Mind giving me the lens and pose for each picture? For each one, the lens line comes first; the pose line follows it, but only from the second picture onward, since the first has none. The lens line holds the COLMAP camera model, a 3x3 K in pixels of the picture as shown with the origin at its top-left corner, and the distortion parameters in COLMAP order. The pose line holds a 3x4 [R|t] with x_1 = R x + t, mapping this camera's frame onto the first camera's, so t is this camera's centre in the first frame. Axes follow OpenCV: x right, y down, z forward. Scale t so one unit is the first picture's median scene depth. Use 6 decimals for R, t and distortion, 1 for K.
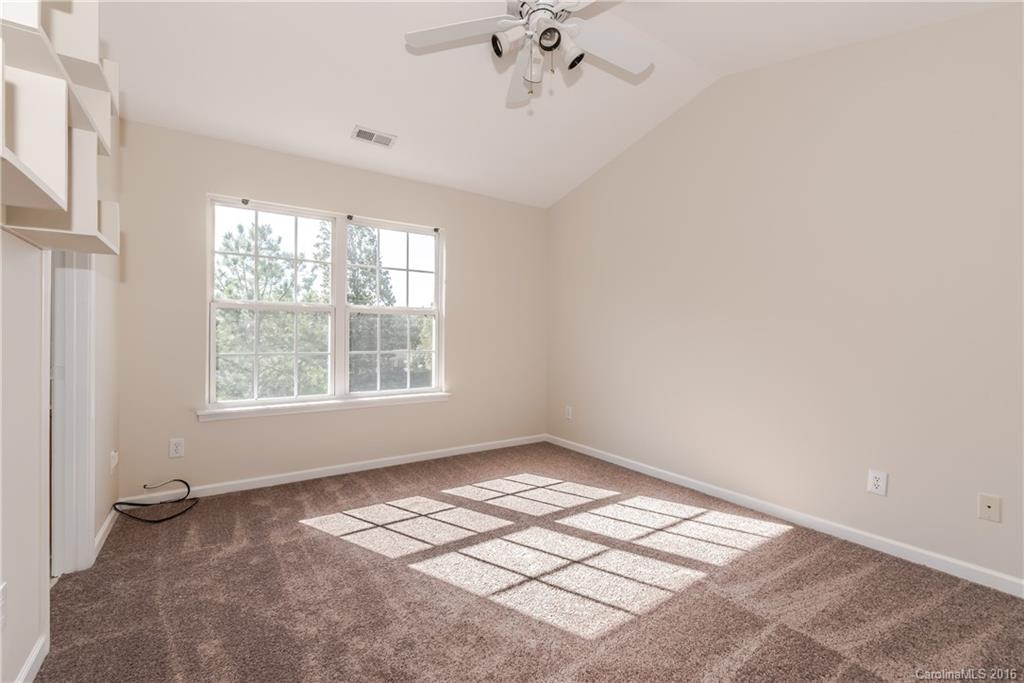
lens RADIAL K [[435.7, 0, 510.9], [0, 435.7, 336.4], [0, 0, 1]] dist [-0.000631, -0.000116]
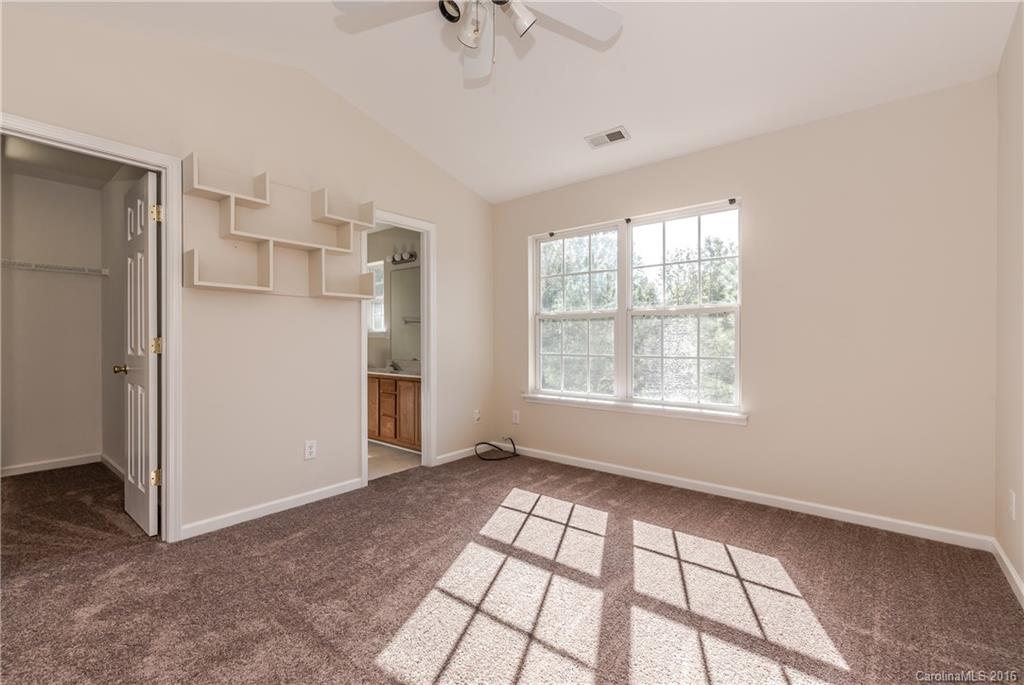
lens RADIAL K [[445.8, 0, 508.3], [0, 445.8, 343.1], [0, 0, 1]] dist [-0.000666, -0.000203]
pose [[0.279133, 0.004799, -0.960240, 0.685346], [0.007128, 0.999950, 0.007070, -0.004542], [0.960226, -0.008818, 0.279085, 0.573009]]
